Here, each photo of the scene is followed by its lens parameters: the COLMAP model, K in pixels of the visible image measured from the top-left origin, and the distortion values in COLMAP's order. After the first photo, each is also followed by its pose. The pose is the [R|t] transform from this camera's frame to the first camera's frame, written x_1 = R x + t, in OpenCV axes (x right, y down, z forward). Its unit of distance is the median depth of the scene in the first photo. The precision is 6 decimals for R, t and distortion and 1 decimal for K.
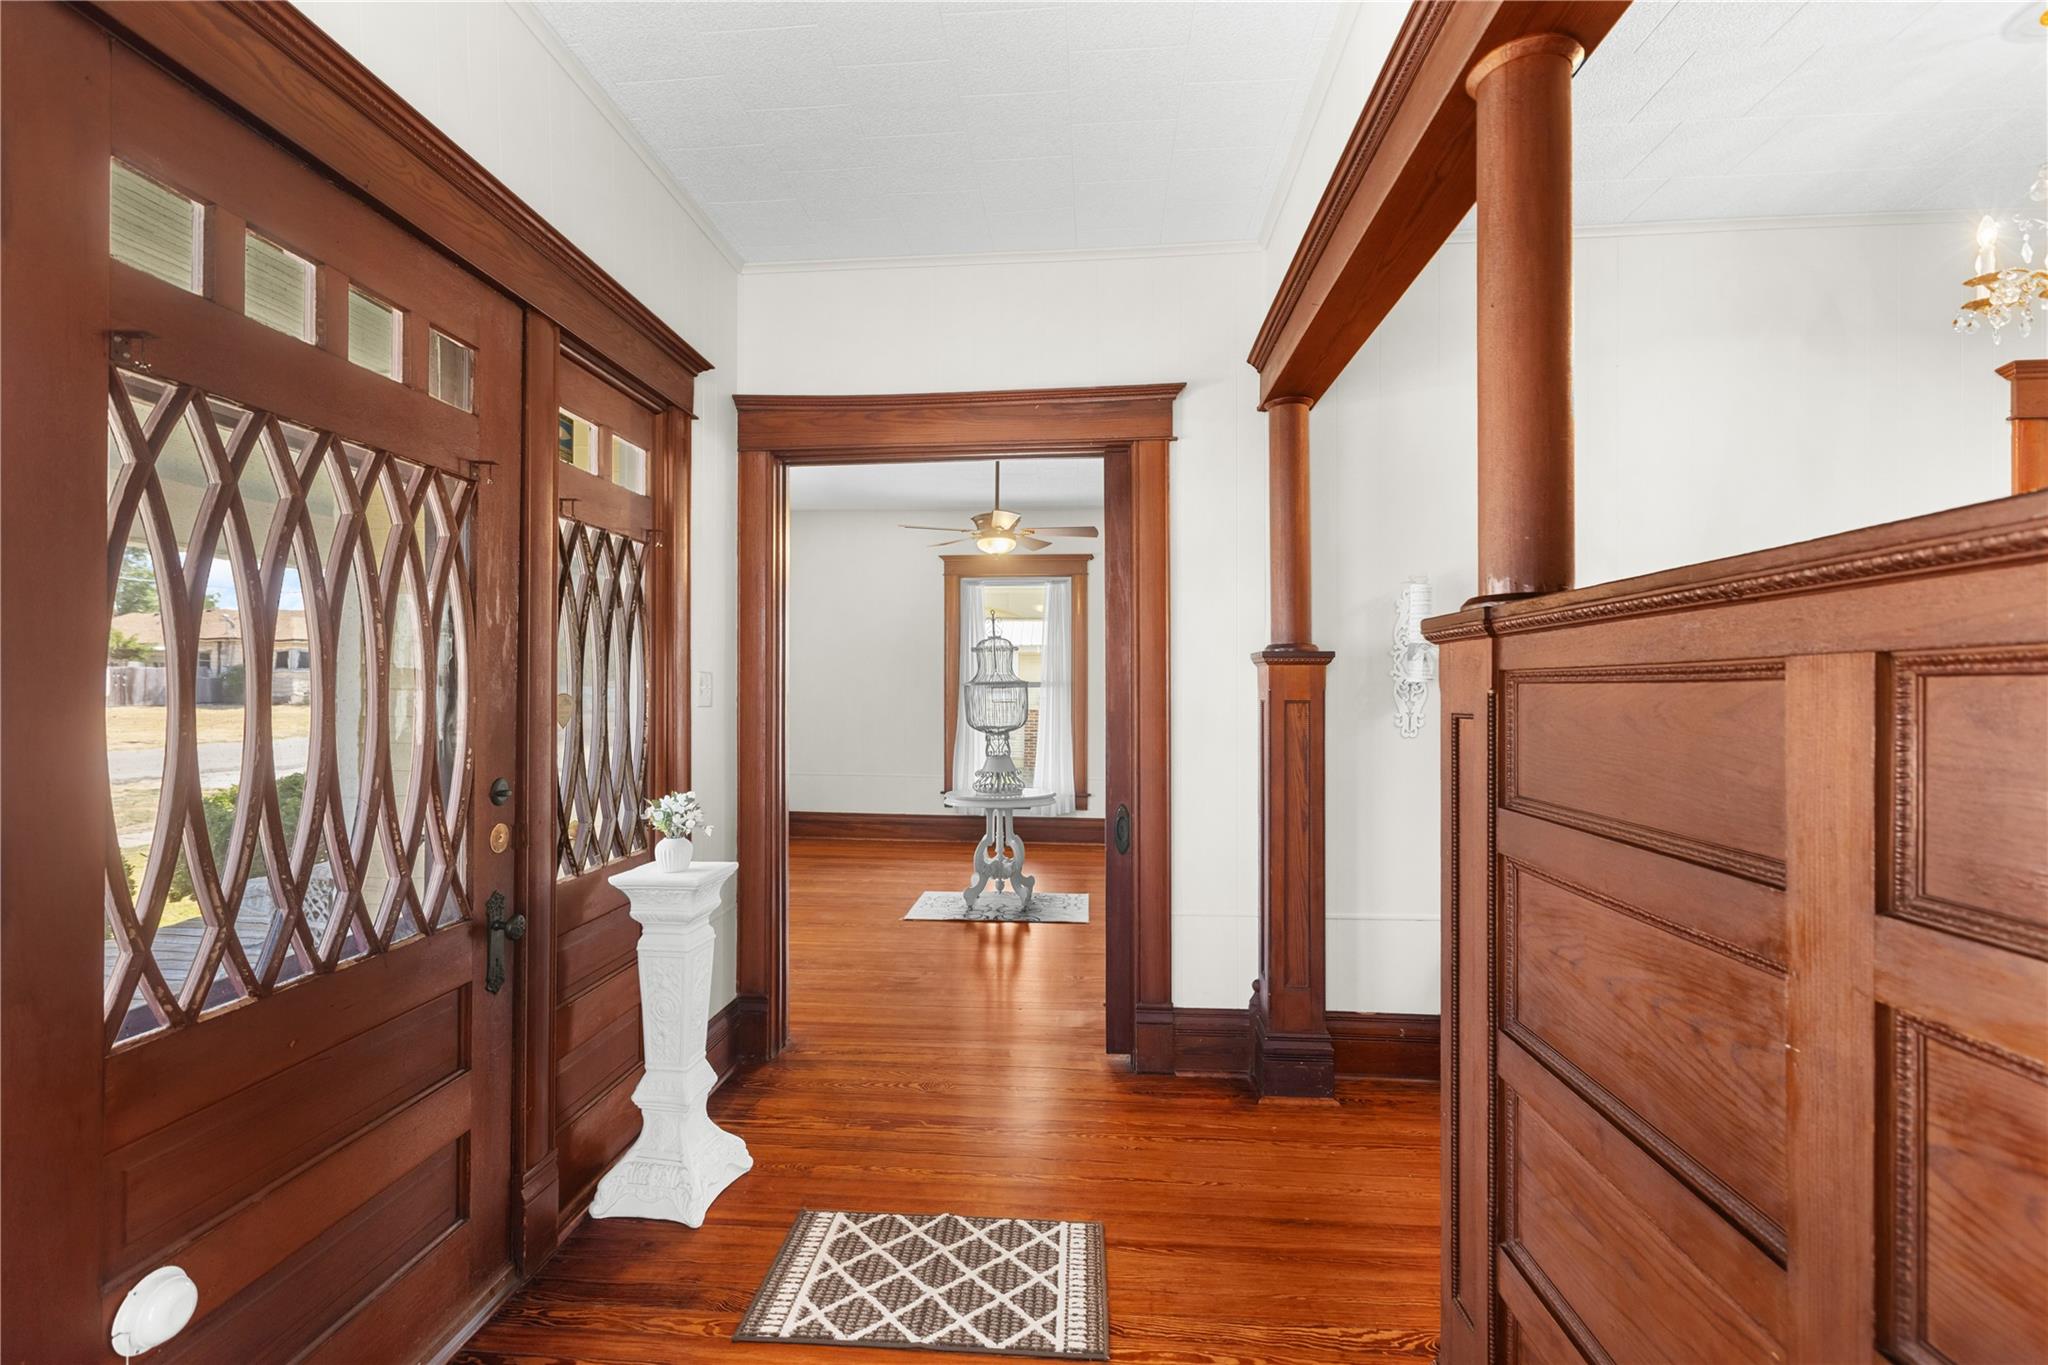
lens RADIAL K [[920.9, 0, 1013.6], [0, 920.9, 682.5], [0, 0, 1]] dist [0.003593, -0.000004]
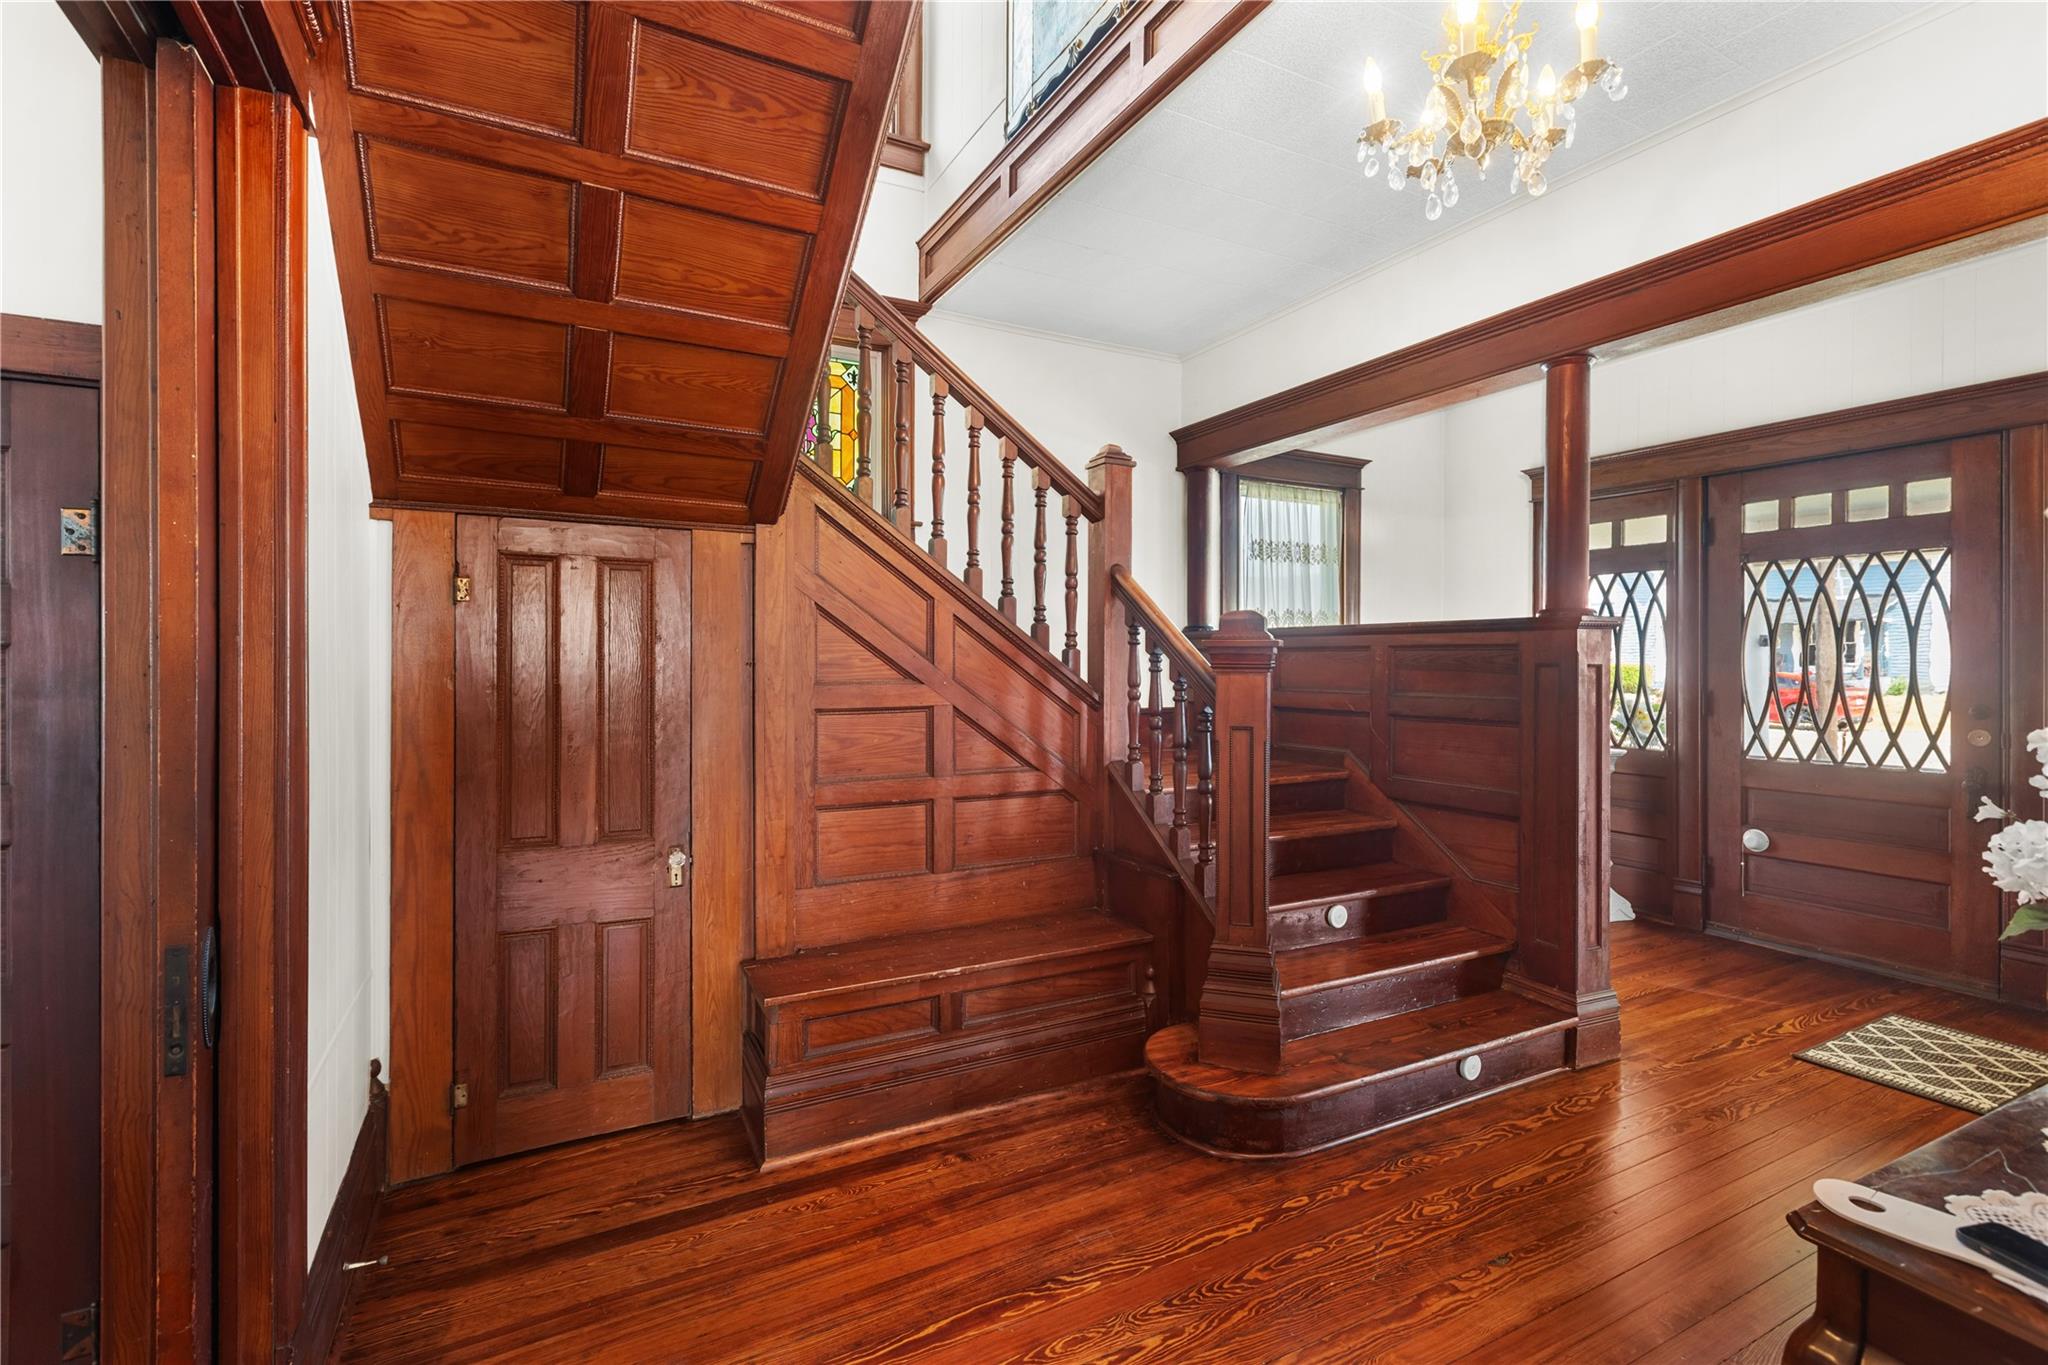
lens RADIAL K [[920.9, 0, 1027.1], [0, 920.9, 663.4], [0, 0, 1]] dist [0.003593, -0.000004]
pose [[-0.837781, 0.003048, -0.545998, 2.068077], [0.006862, 0.999964, -0.004947, 0.021259], [0.545963, -0.007891, -0.837772, 1.570411]]
